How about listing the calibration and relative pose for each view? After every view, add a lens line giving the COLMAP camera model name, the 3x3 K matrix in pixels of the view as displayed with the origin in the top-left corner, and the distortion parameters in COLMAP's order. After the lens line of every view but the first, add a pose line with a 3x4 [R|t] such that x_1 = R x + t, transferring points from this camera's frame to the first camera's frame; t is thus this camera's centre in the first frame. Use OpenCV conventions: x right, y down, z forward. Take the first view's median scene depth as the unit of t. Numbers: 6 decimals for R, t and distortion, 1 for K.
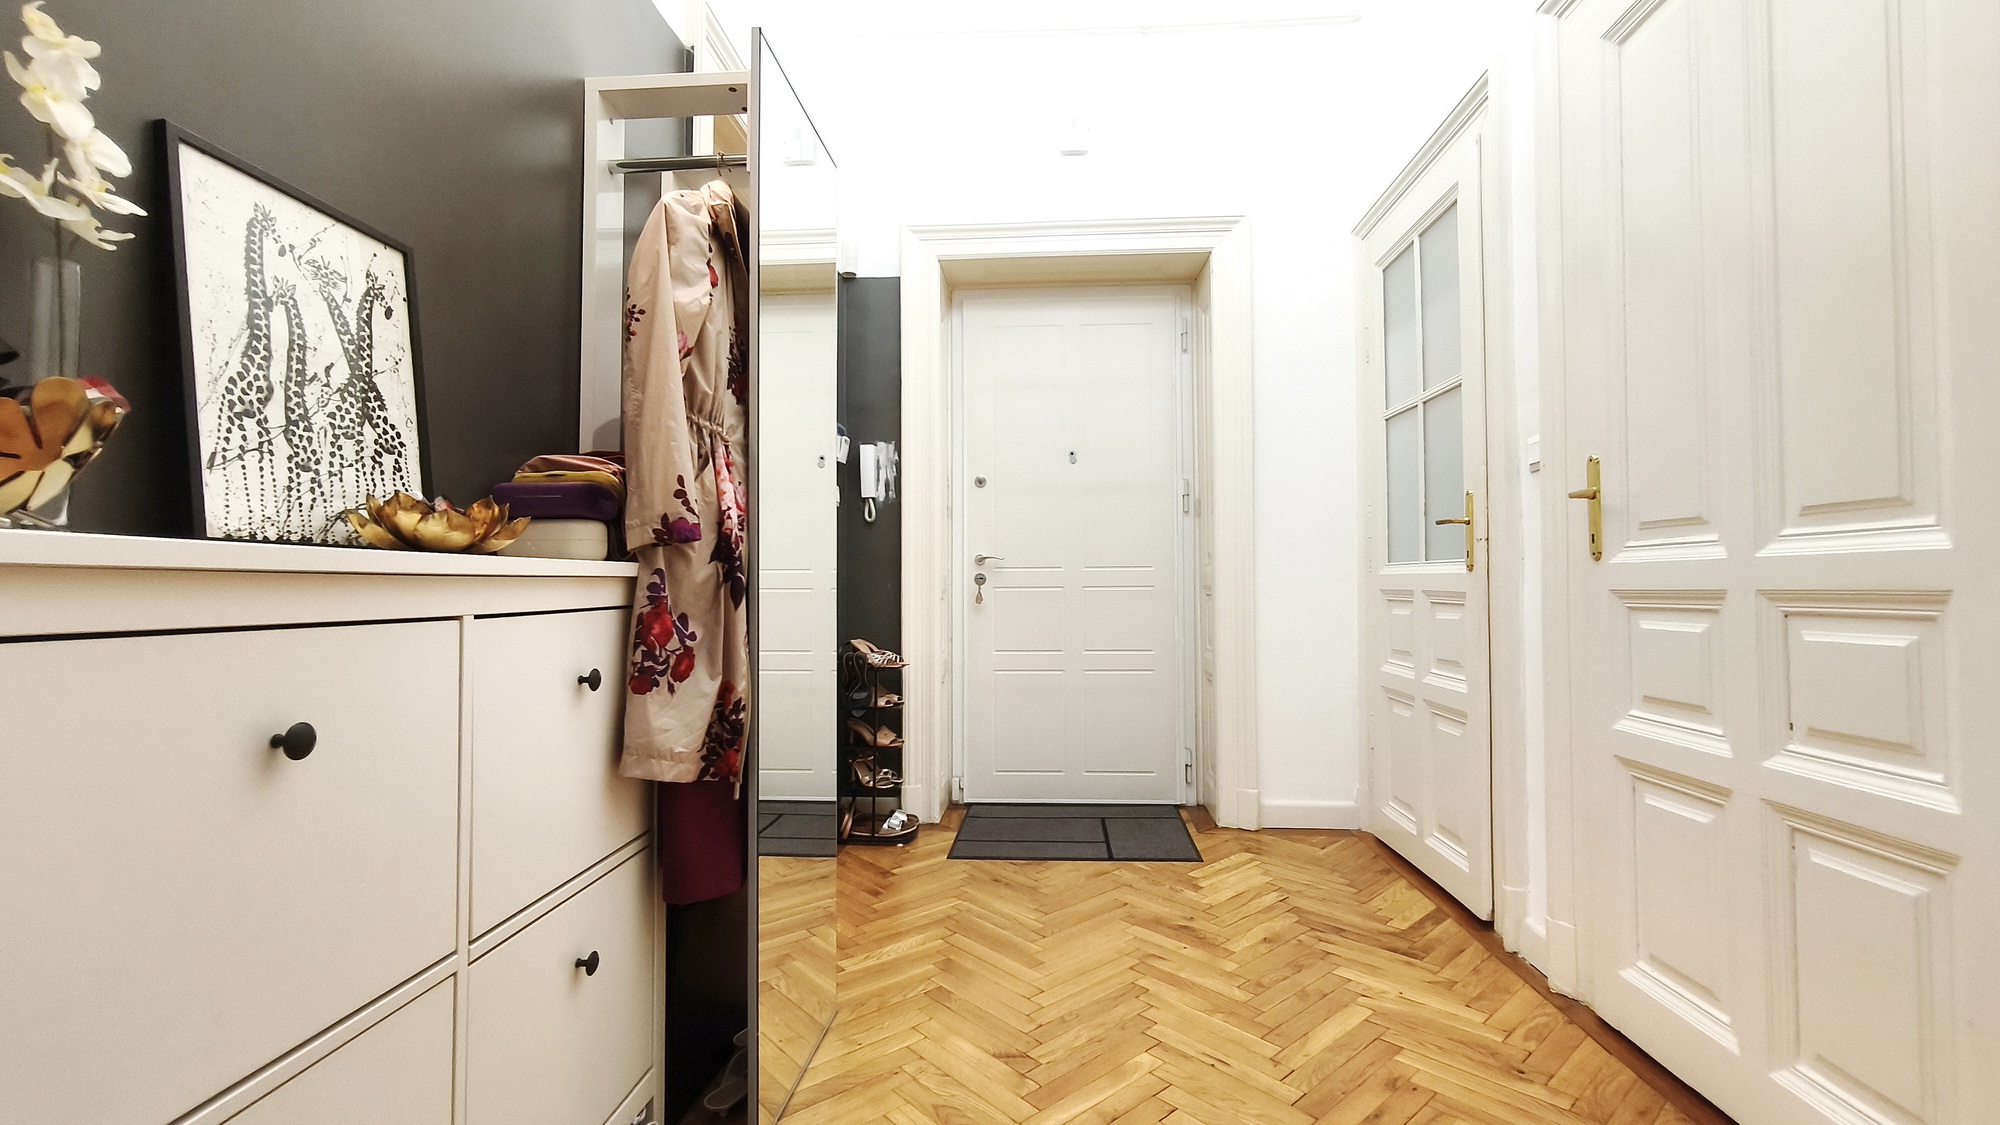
lens RADIAL K [[853.6, 0, 1005.1], [0, 853.6, 564.9], [0, 0, 1]] dist [0.000204, 0.000069]
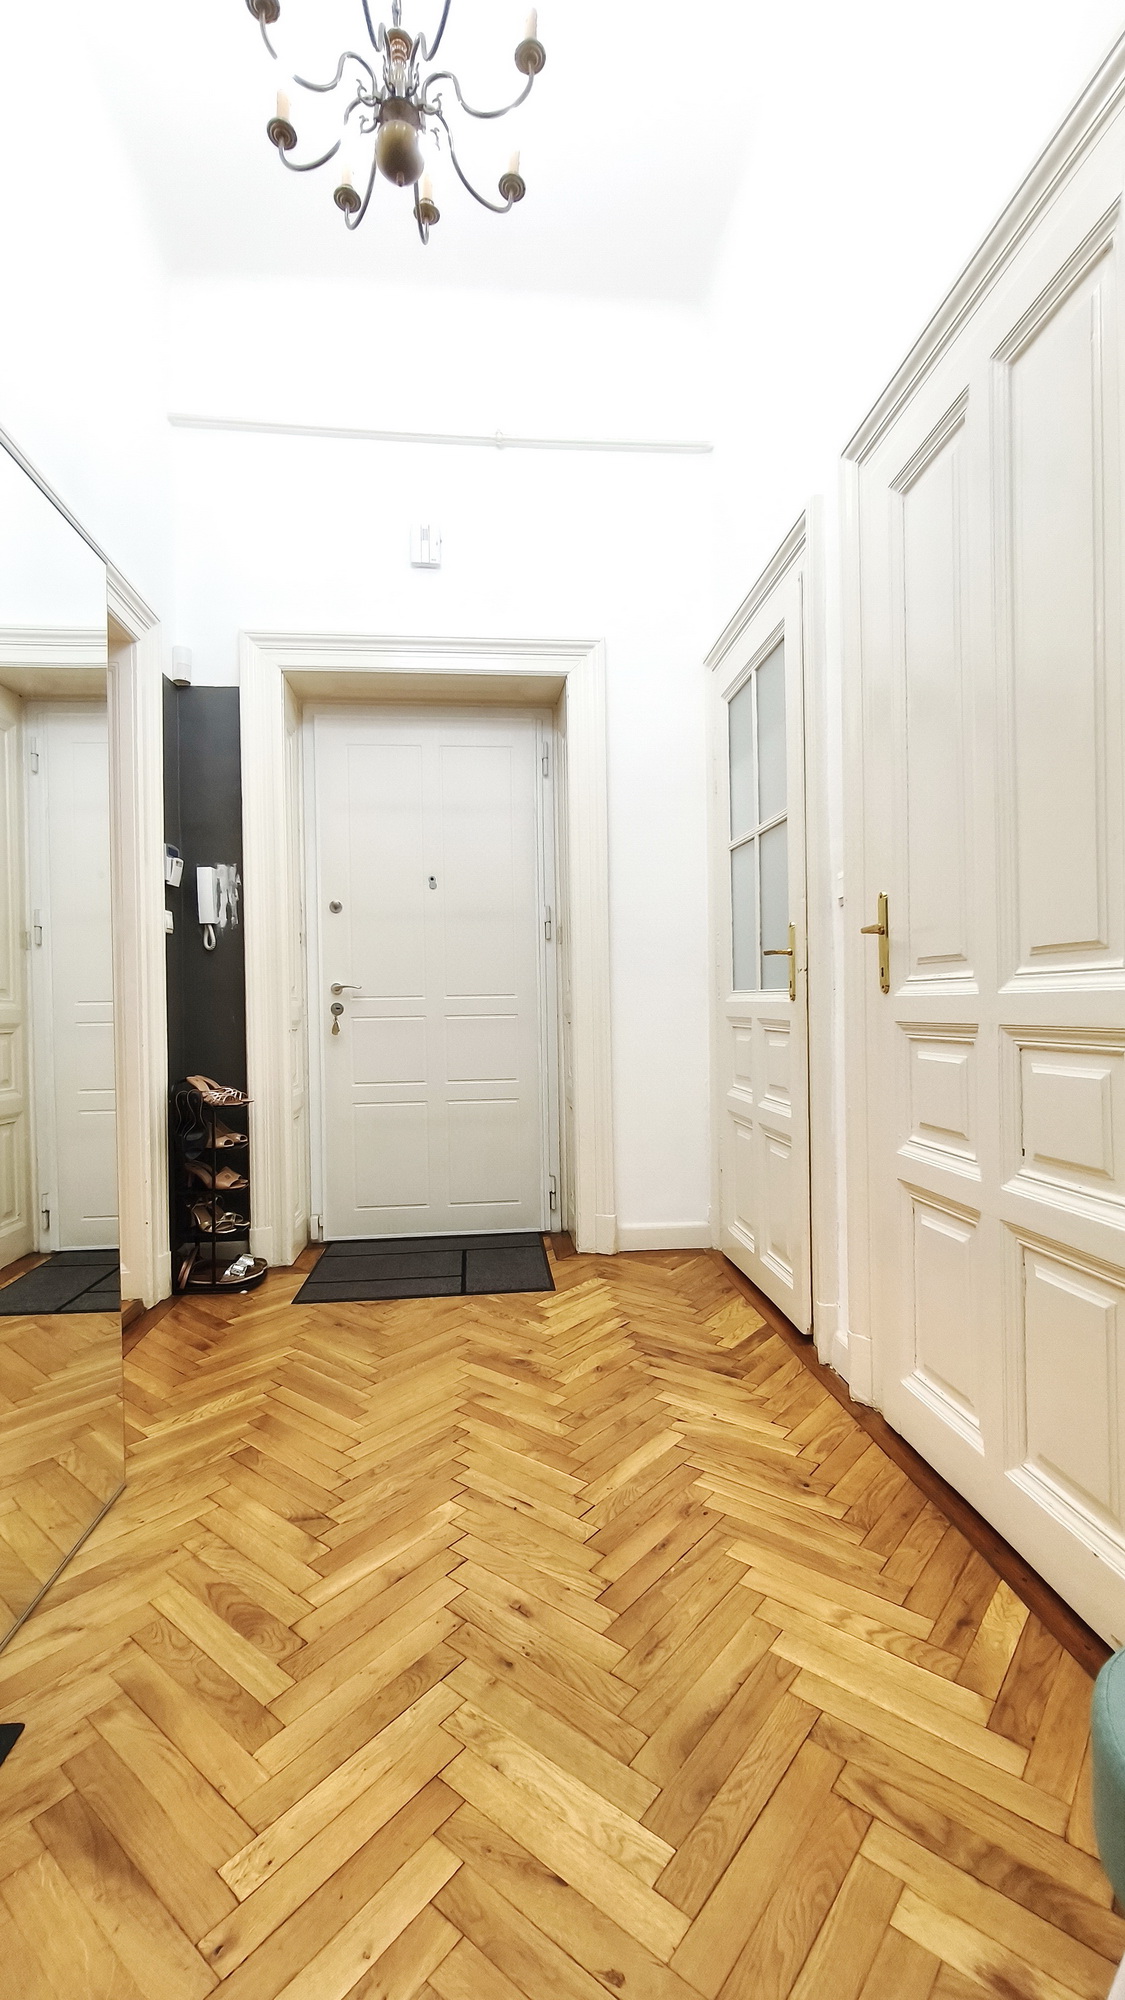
lens RADIAL K [[856.1, 0, 559.3], [0, 856.1, 1006.1], [0, 0, 1]] dist [-0.002233, -0.000356]
pose [[0.988036, -0.010793, 0.153848, 0.103158], [0.006786, 0.999625, 0.026547, -0.015202], [-0.154077, -0.025185, 0.987738, 0.018919]]
